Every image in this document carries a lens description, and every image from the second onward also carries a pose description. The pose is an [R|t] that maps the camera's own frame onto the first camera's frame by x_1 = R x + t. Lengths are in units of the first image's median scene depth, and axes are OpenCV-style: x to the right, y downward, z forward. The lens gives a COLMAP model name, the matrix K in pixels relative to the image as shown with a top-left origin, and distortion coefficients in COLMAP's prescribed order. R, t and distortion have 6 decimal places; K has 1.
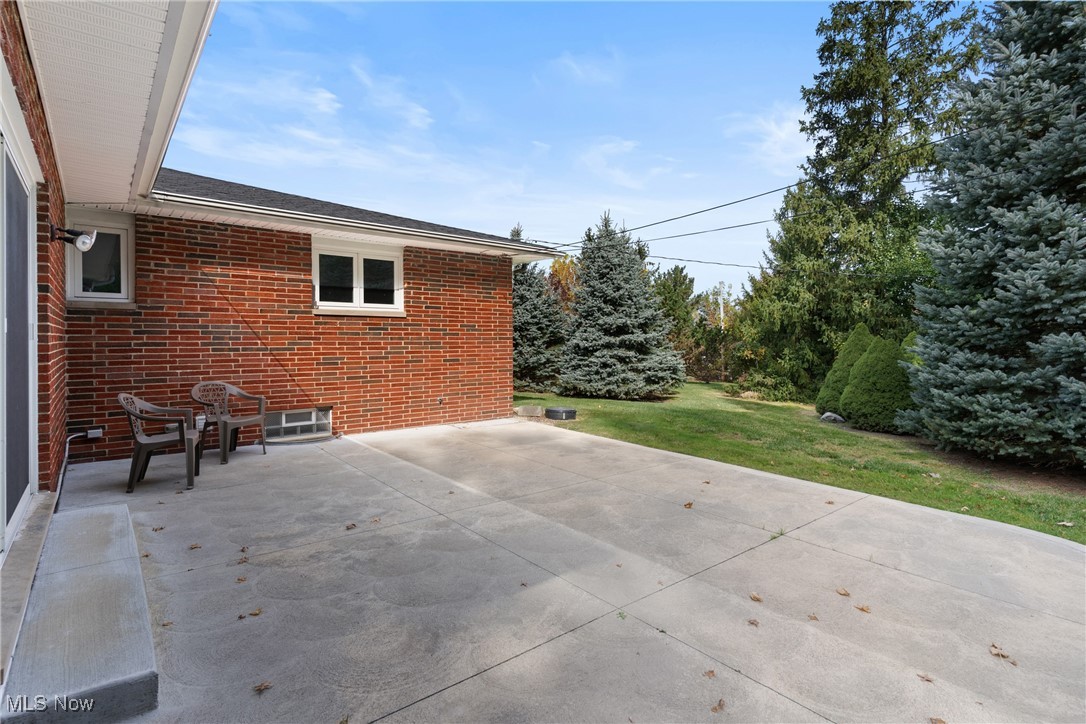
lens RADIAL K [[528.3, 0, 542.7], [0, 528.3, 344.3], [0, 0, 1]] dist [-0.000614, -0.000336]
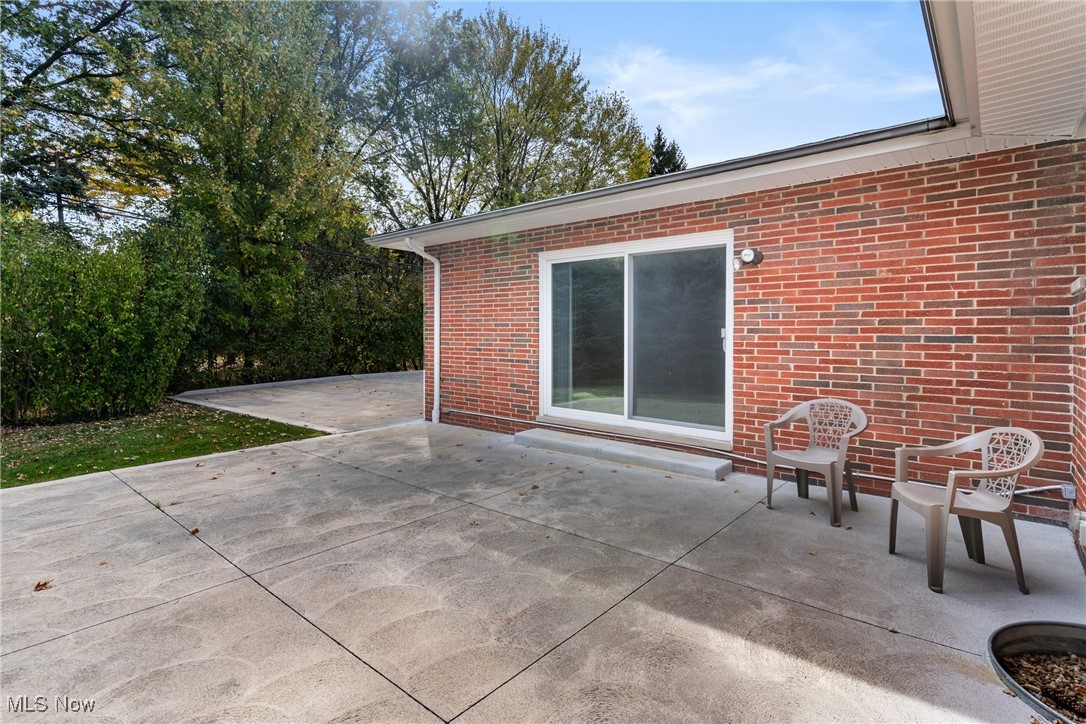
lens RADIAL K [[528.3, 0, 542.7], [0, 528.3, 344.3], [0, 0, 1]] dist [-0.000614, -0.000336]
pose [[-0.986431, -0.005041, -0.164097, -0.159674], [-0.009342, 0.999632, 0.025451, -0.025059], [0.163908, 0.026639, -0.986116, 2.062315]]
